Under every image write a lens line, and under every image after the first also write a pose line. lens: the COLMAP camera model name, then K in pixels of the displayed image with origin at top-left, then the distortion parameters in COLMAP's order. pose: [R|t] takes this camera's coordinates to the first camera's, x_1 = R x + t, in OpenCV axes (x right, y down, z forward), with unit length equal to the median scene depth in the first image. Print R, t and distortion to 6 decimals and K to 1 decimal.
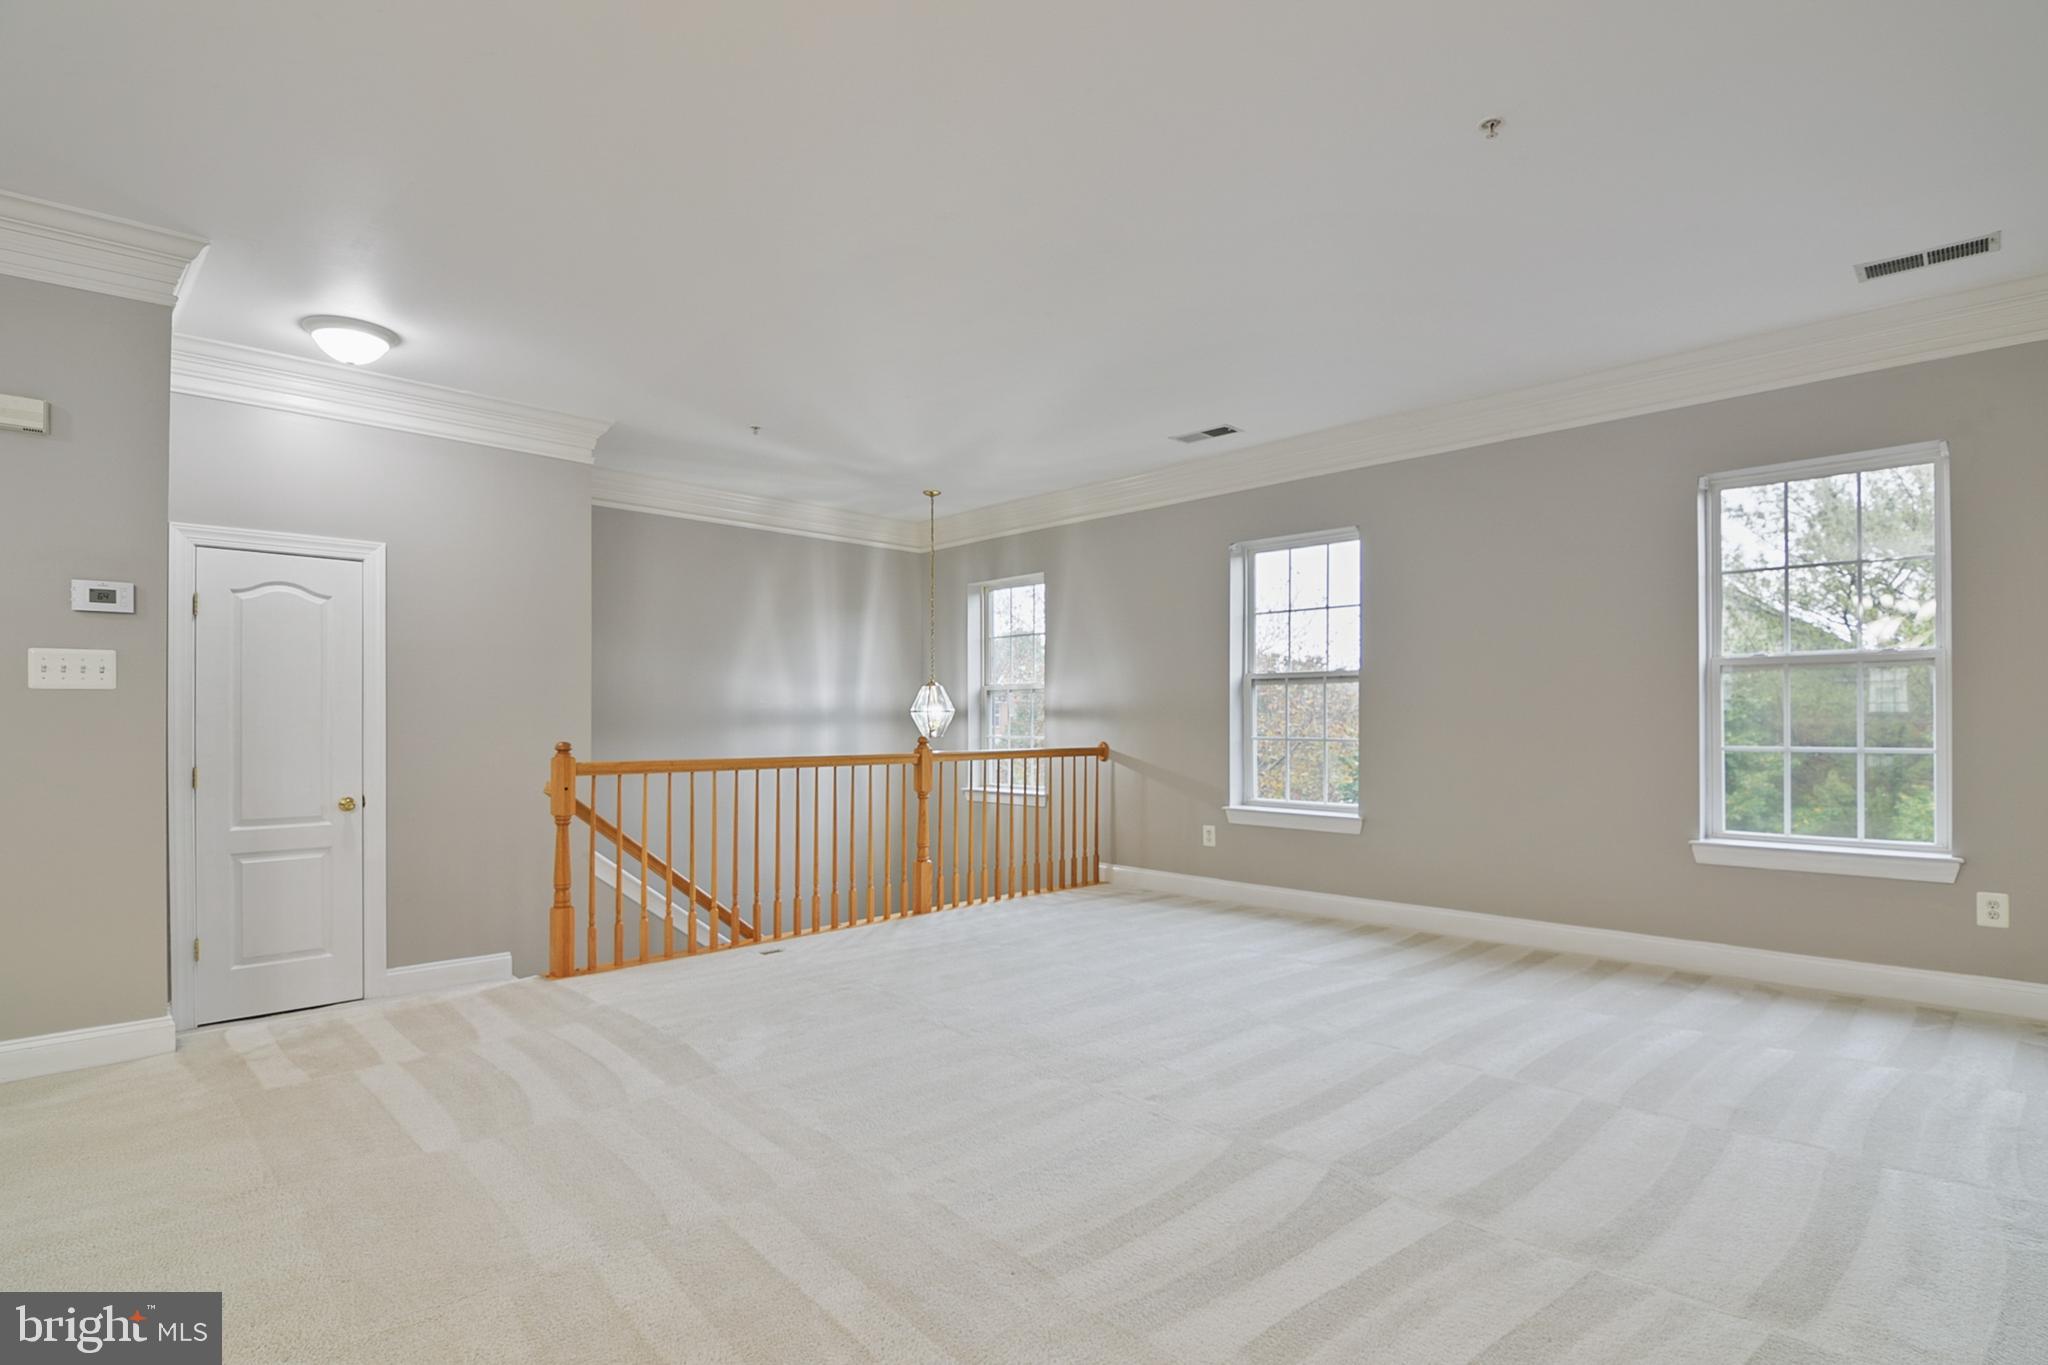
lens RADIAL K [[994.0, 0, 1032.8], [0, 994.0, 722.7], [0, 0, 1]] dist [-0.003295, -0.012565]
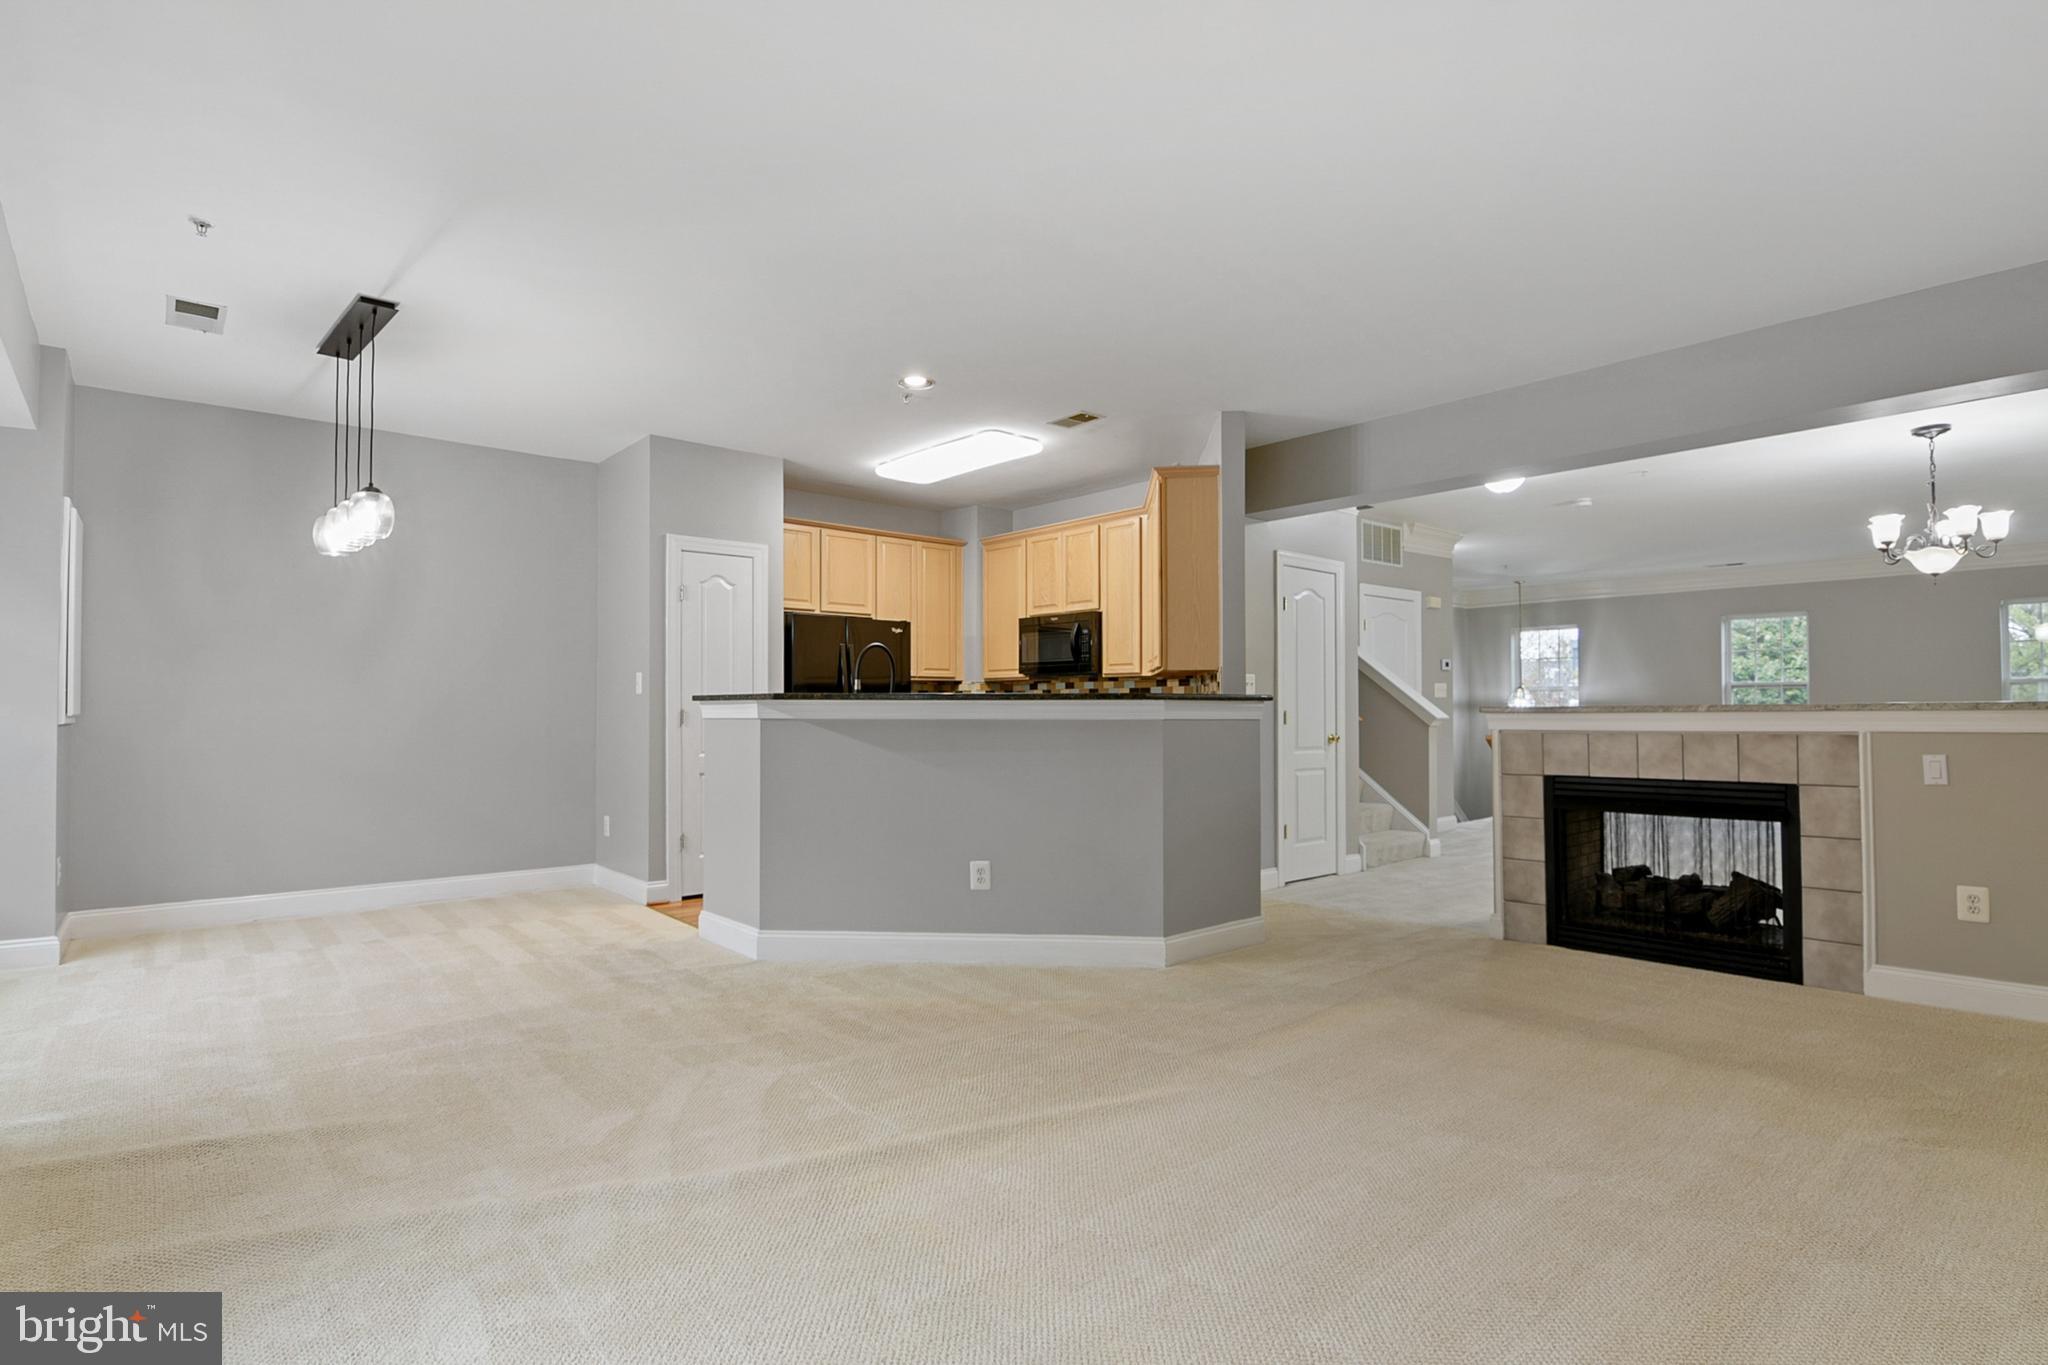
lens RADIAL K [[1022.9, 0, 1025.8], [0, 1022.9, 690.4], [0, 0, 1]] dist [-0.003398, -0.014292]
pose [[0.998075, -0.004357, -0.061861, -0.936230], [0.003124, 0.999795, -0.020015, 0.000379], [0.061936, 0.019783, 0.997884, -0.956690]]
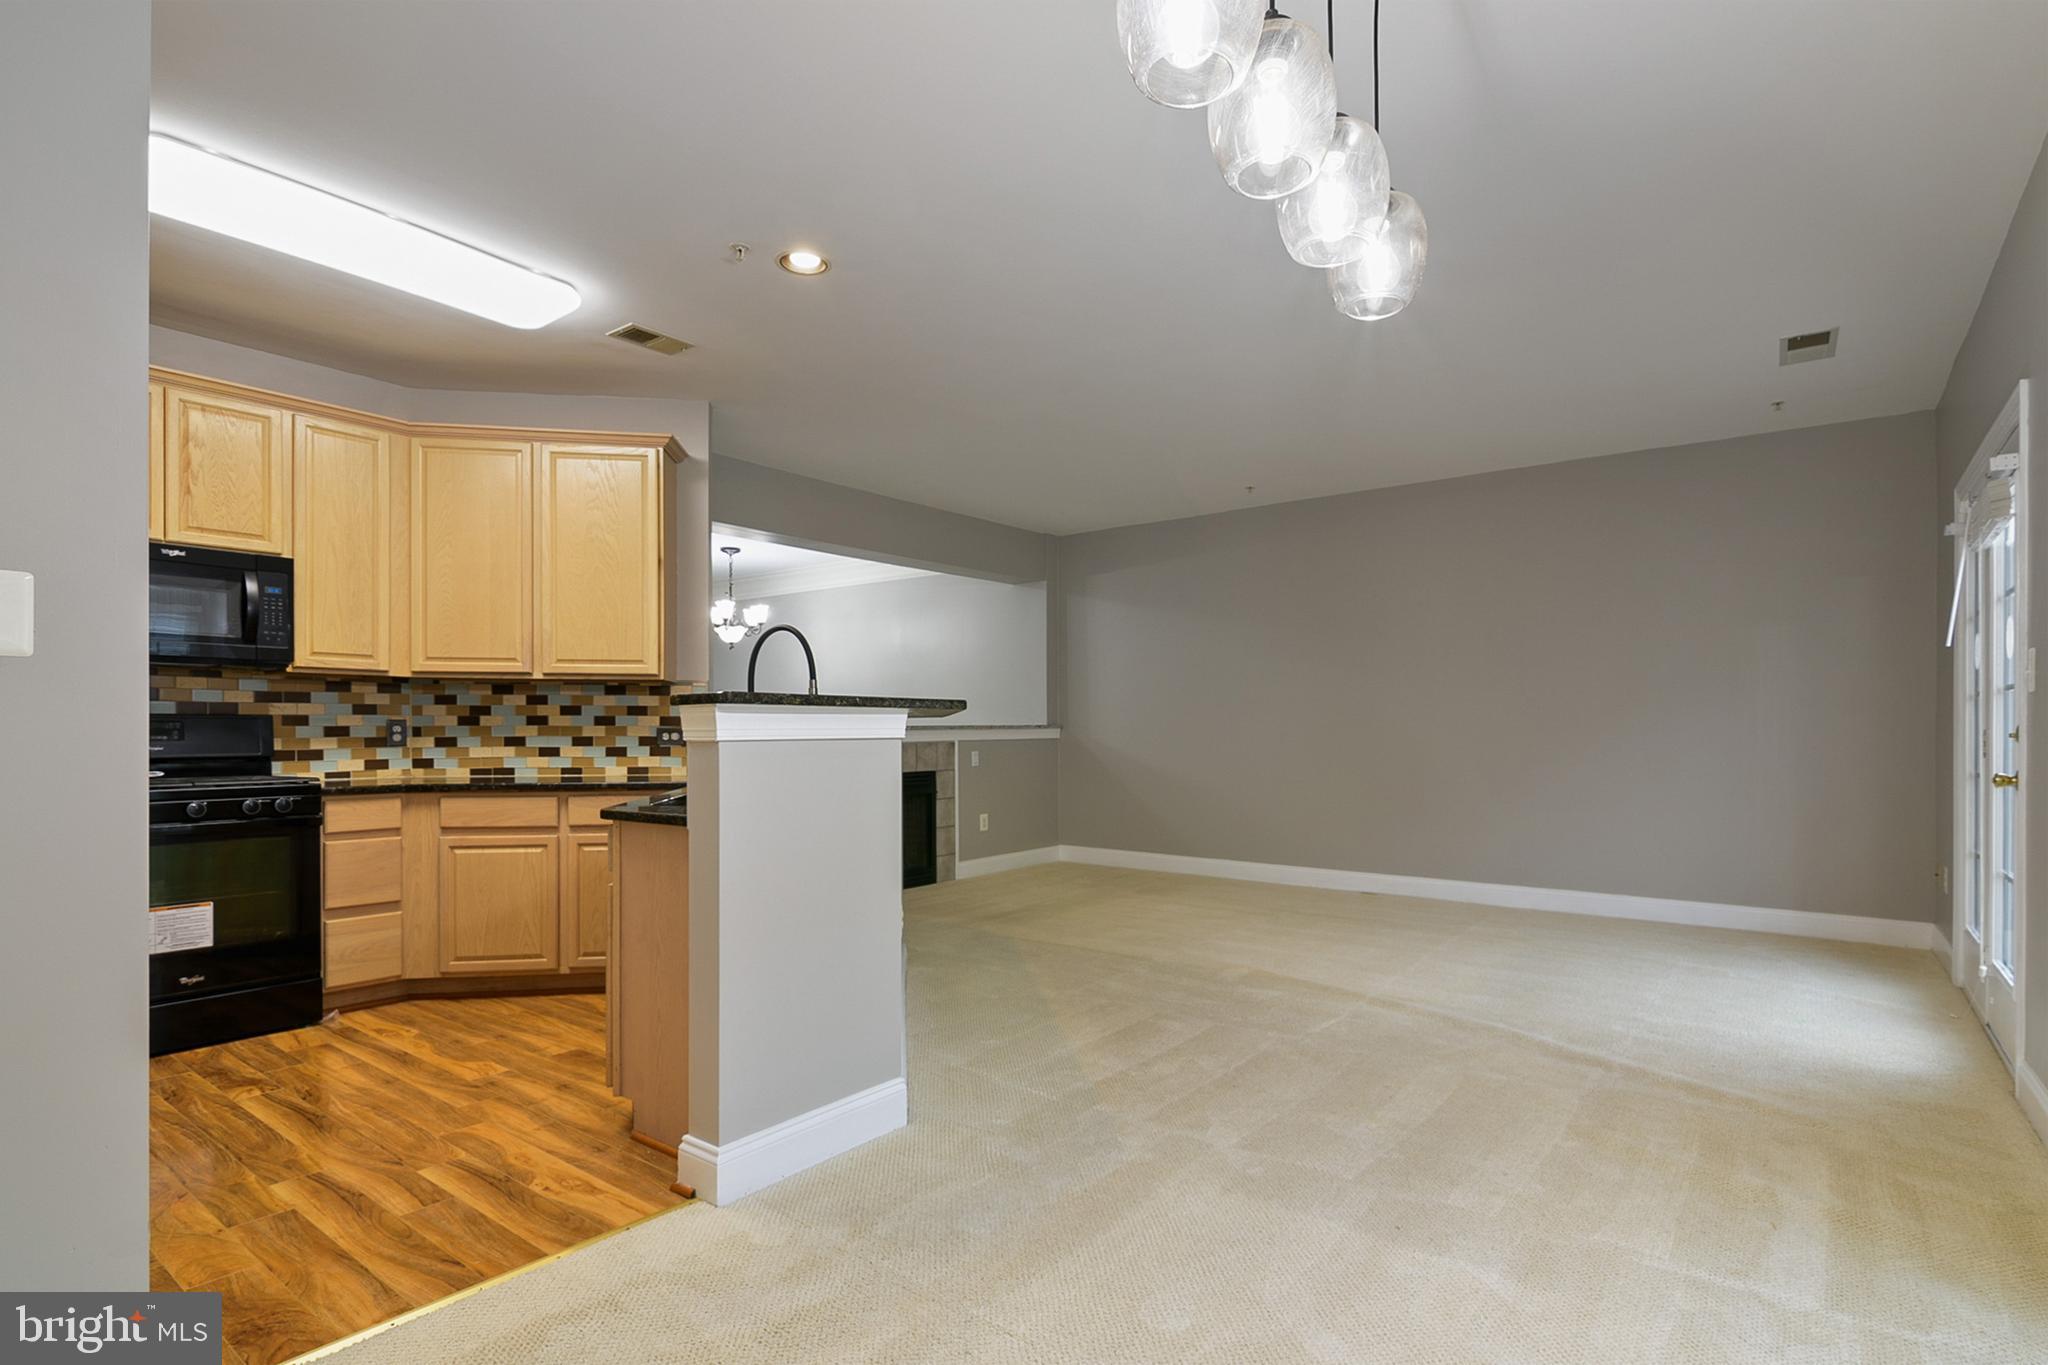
lens RADIAL K [[992.0, 0, 1038.4], [0, 992.0, 734.4], [0, 0, 1]] dist [0.021759, -0.014640]
pose [[-0.136803, -0.005577, 0.990583, -1.590437], [0.001501, 0.999982, 0.005837, 0.000983], [-0.990597, 0.002285, -0.136792, -0.267724]]
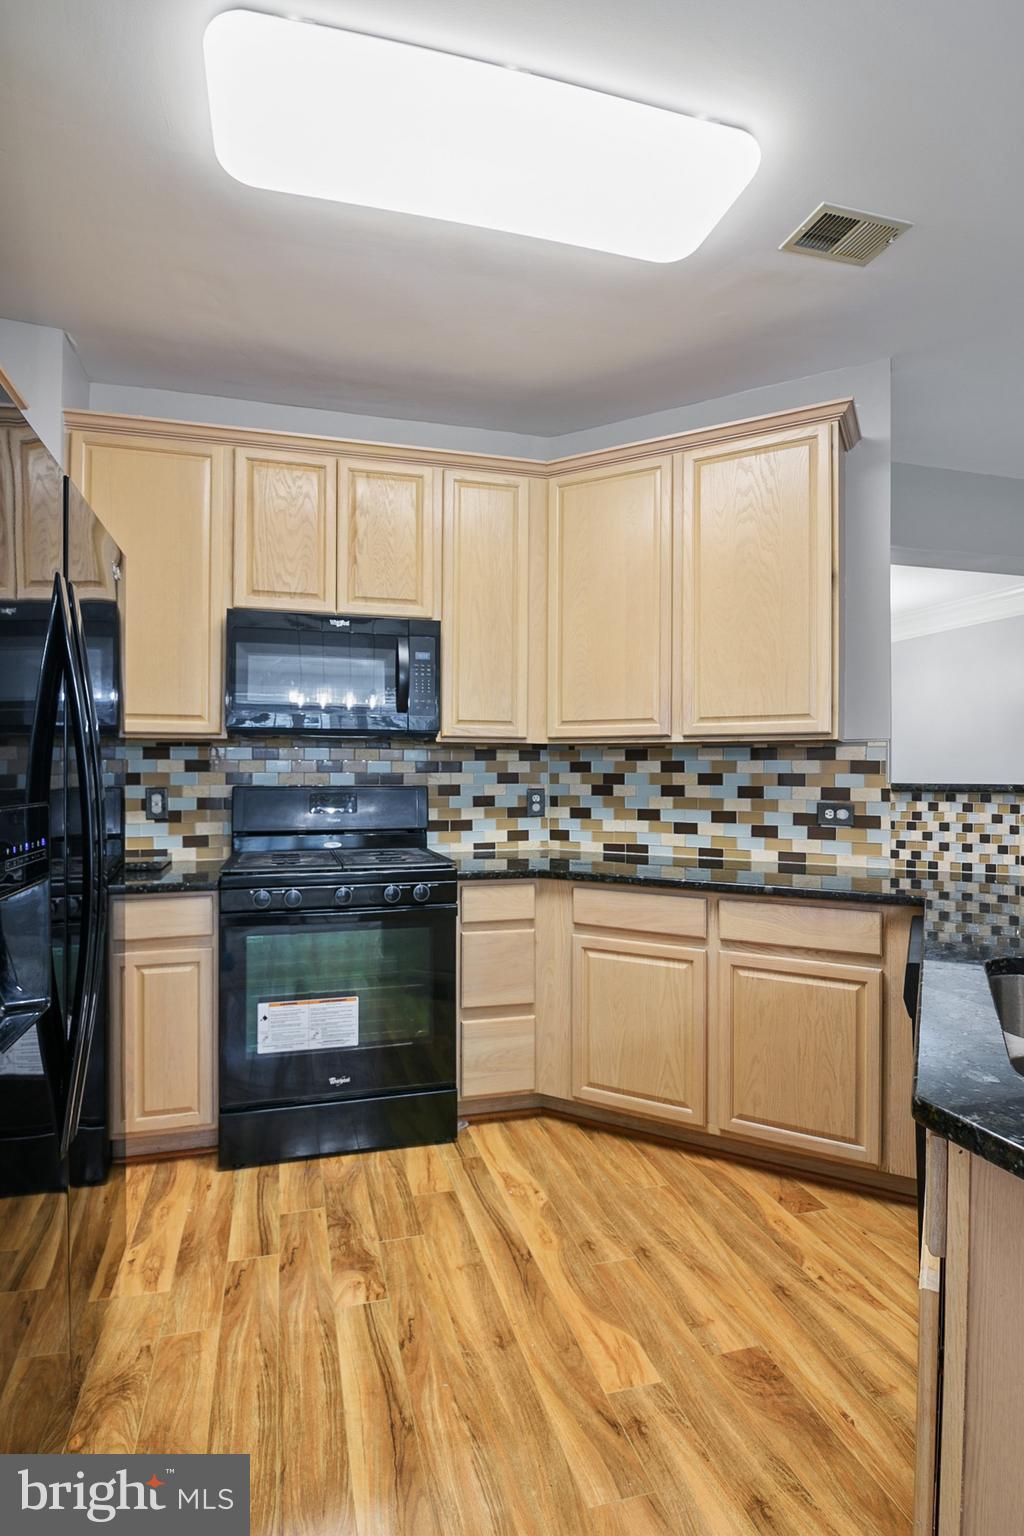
lens RADIAL K [[767.2, 0, 490.6], [0, 767.2, 770.2], [0, 0, 1]] dist [-0.003398, -0.014292]
pose [[0.497659, 0.001857, 0.867371, -1.292668], [-0.000581, 0.999998, -0.001808, -0.017105], [-0.867372, 0.000396, 0.497660, -0.145325]]
